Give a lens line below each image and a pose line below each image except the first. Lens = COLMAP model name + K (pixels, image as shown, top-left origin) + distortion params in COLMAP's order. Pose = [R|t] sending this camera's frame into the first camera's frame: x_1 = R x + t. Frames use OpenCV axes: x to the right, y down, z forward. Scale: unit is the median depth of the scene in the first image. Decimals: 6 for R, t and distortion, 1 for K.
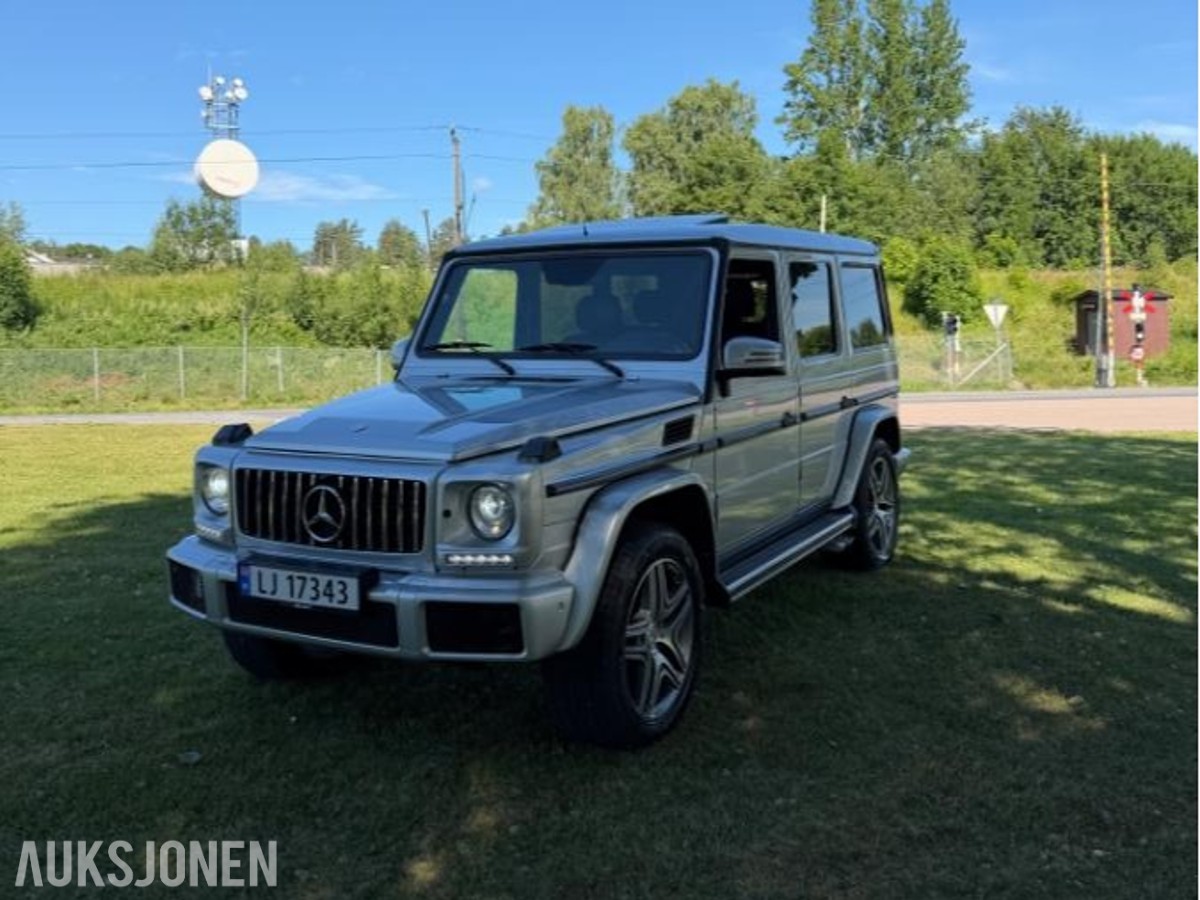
lens RADIAL K [[1129.8, 0, 624.3], [0, 1129.8, 376.5], [0, 0, 1]] dist [0.050720, -0.021653]
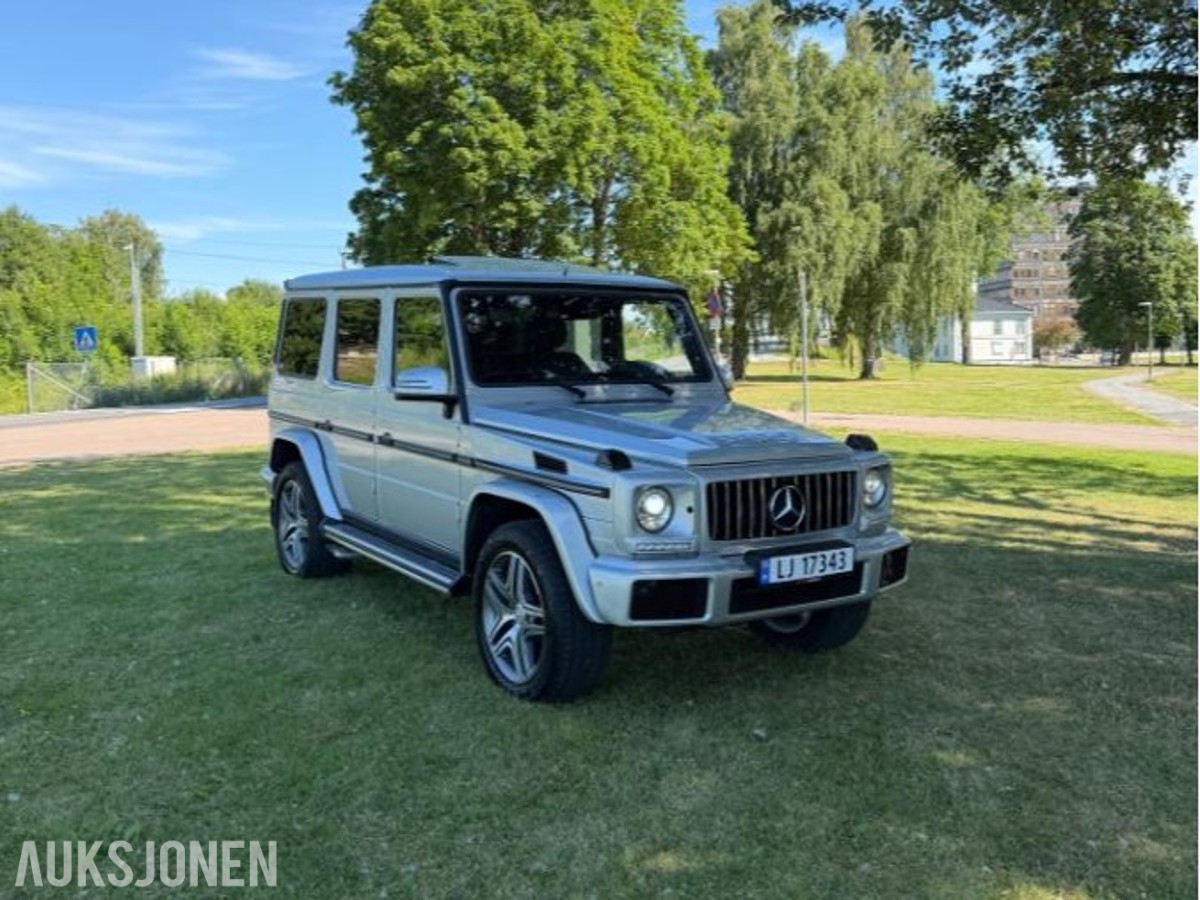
lens RADIAL K [[1120.4, 0, 600.0], [0, 1120.4, 450.0], [0, 0, 1]] dist [0.121301, -0.291837]
pose [[0.460187, -0.068177, 0.885201, -0.107815], [0.033250, 0.997671, 0.059554, -0.001676], [-0.887199, 0.002027, 0.461382, 0.045911]]
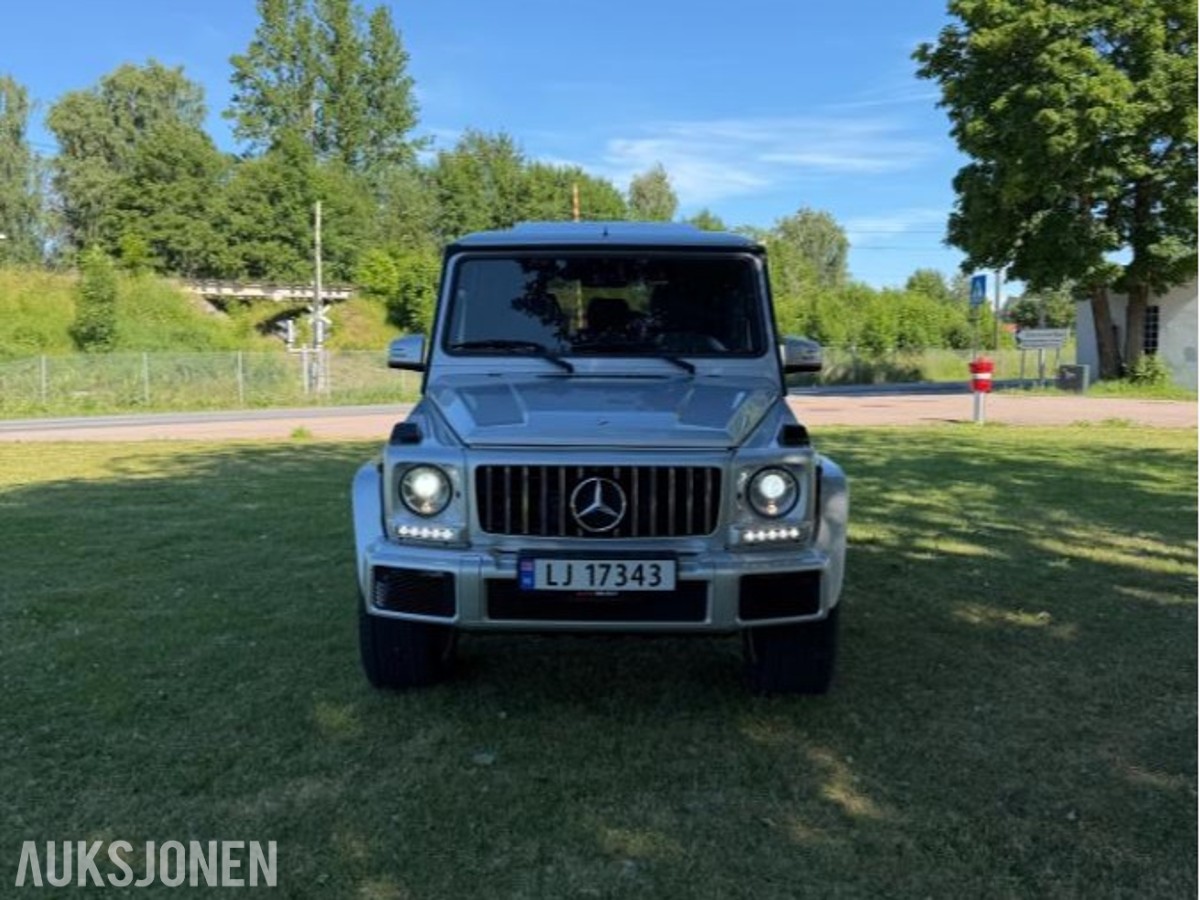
lens RADIAL K [[1120.5, 0, 603.2], [0, 1120.5, 466.6], [0, 0, 1]] dist [0.144554, -0.277070]
pose [[0.879182, -0.038694, 0.474912, -0.055310], [0.006479, 0.997576, 0.069283, 0.001270], [-0.476441, -0.057835, 0.877302, 0.008360]]
